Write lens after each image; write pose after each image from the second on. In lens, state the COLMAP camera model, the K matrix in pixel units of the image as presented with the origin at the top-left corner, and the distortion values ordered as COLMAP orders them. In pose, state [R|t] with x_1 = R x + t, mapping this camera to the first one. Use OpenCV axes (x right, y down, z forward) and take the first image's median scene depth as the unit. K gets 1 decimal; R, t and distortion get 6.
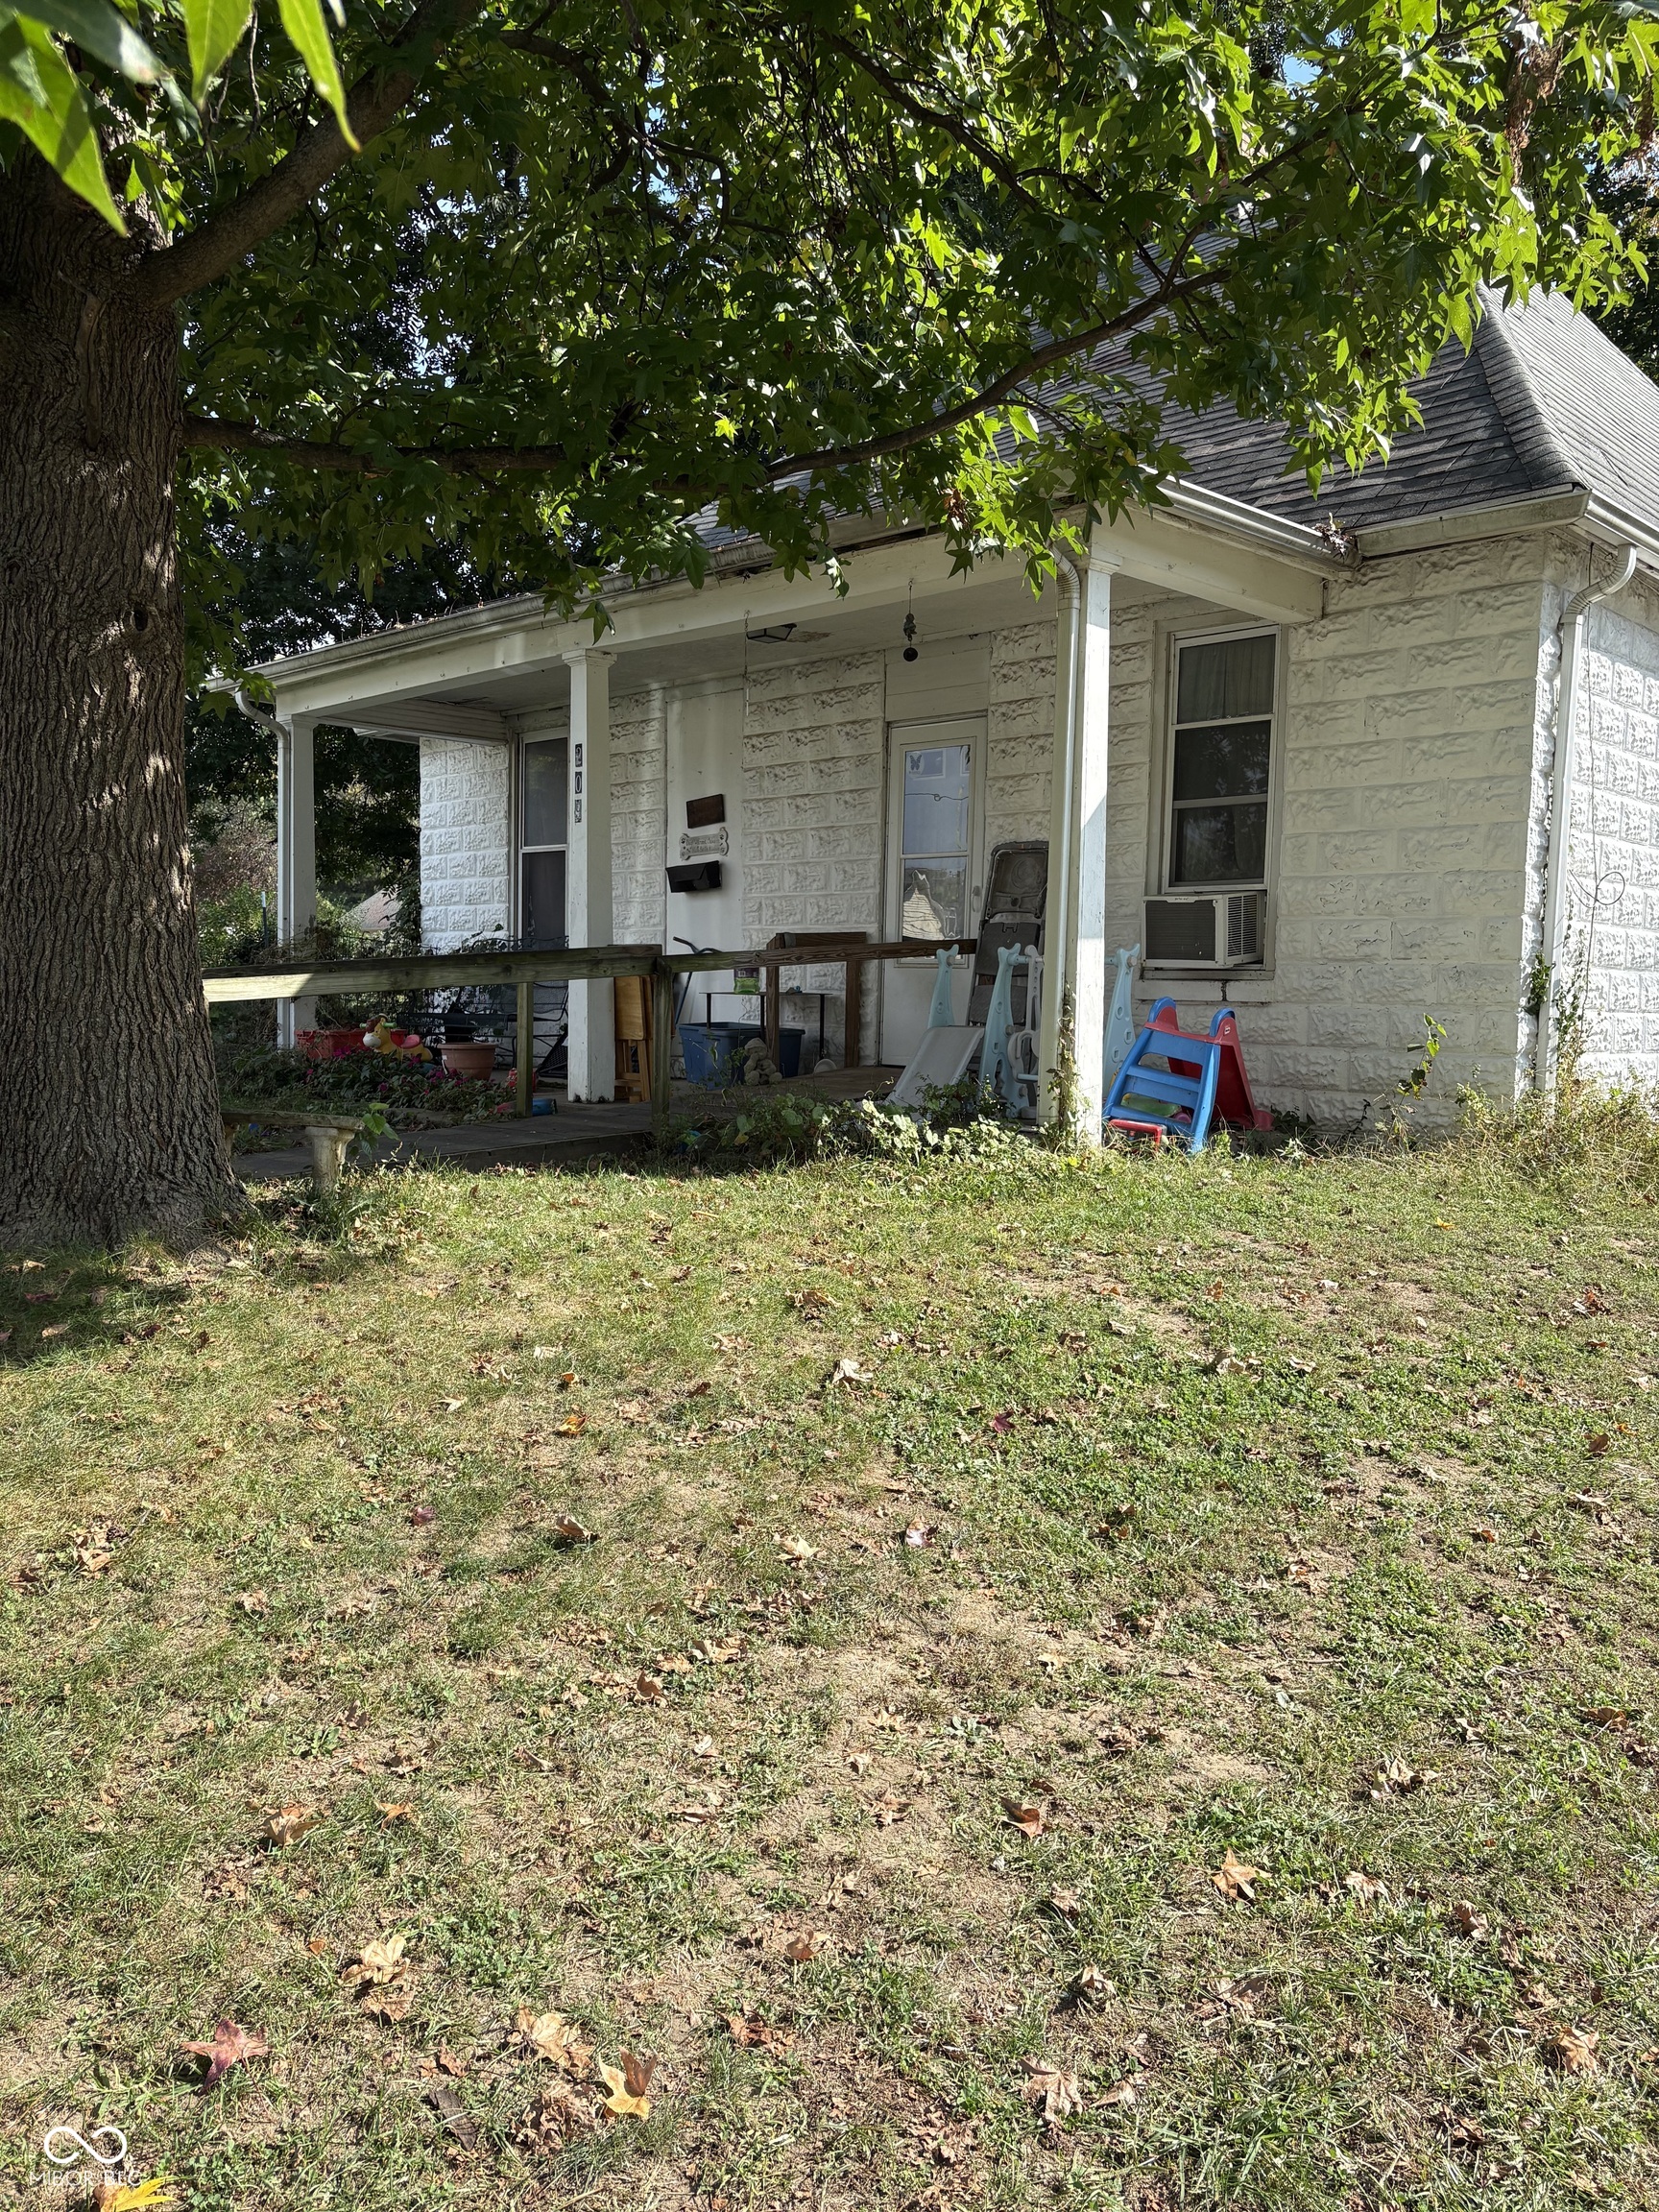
lens RADIAL K [[1651.4, 0, 833.5], [0, 1651.4, 1107.9], [0, 0, 1]] dist [0.036694, -0.046212]
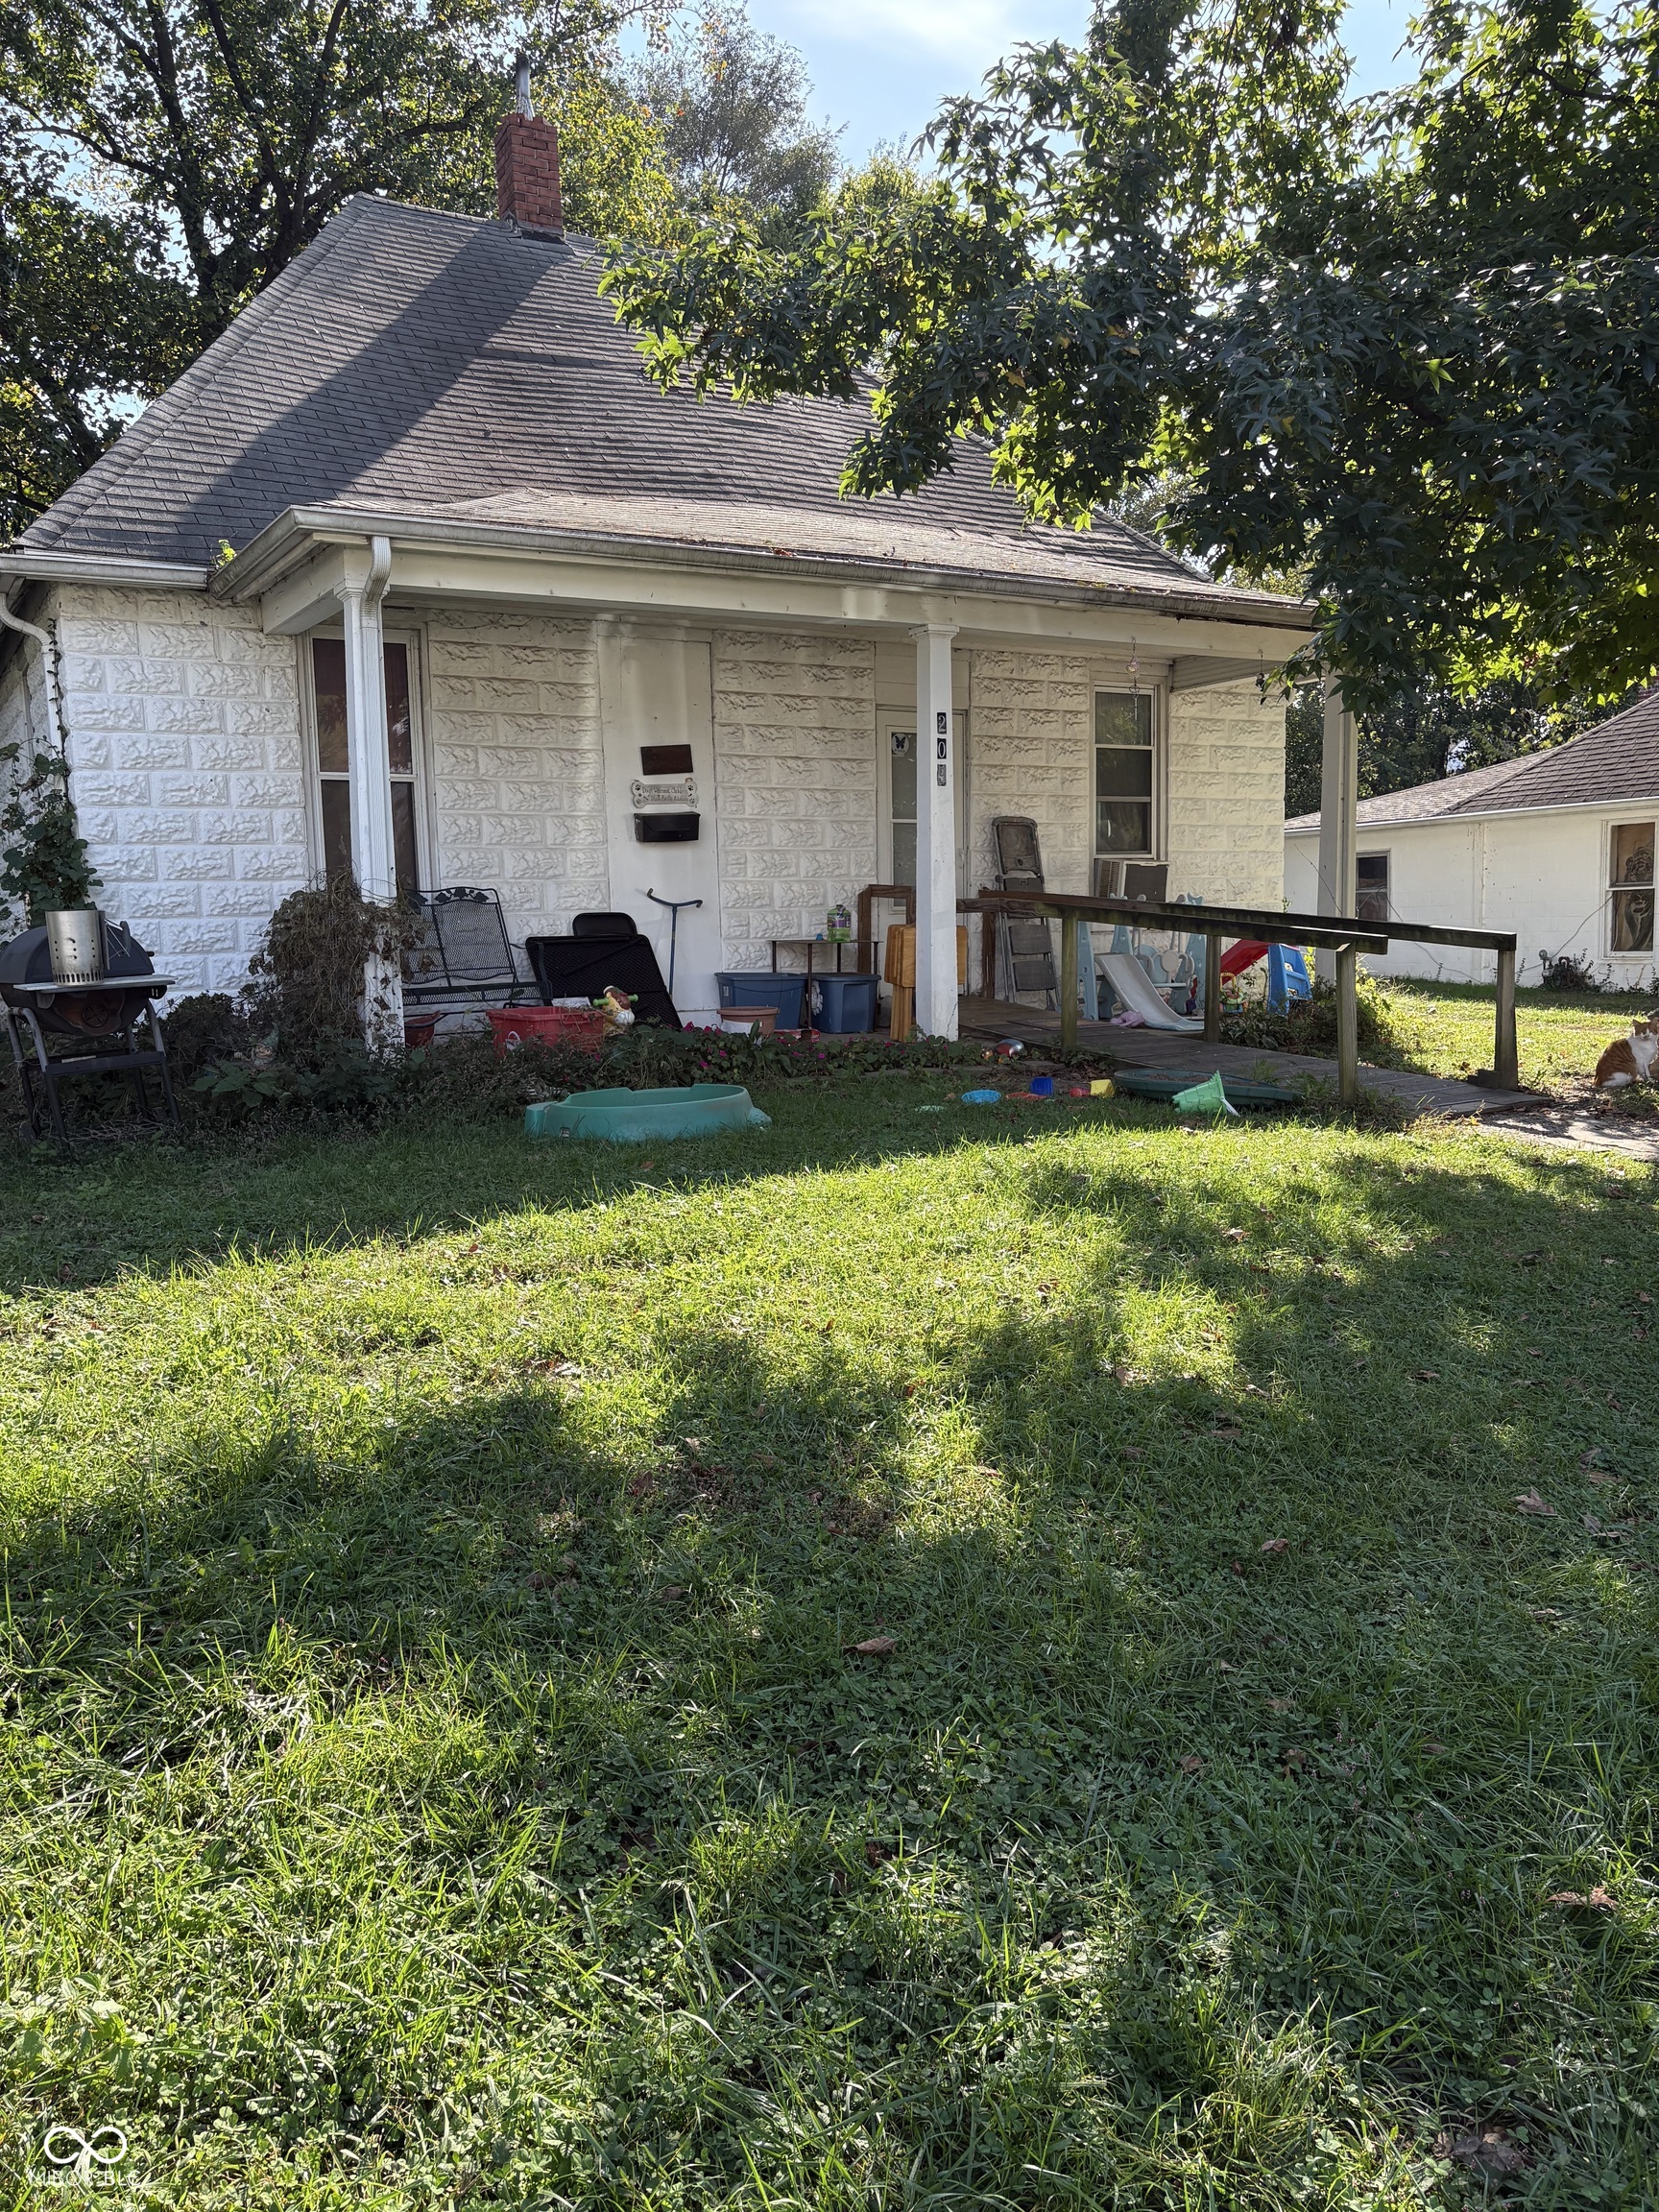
lens RADIAL K [[1651.4, 0, 824.3], [0, 1651.4, 1105.3], [0, 0, 1]] dist [0.036694, -0.046212]
pose [[0.265900, -0.135944, 0.954367, -1.026937], [0.092644, 0.989028, 0.115069, -0.081875], [-0.959539, 0.057820, 0.275577, 0.658463]]
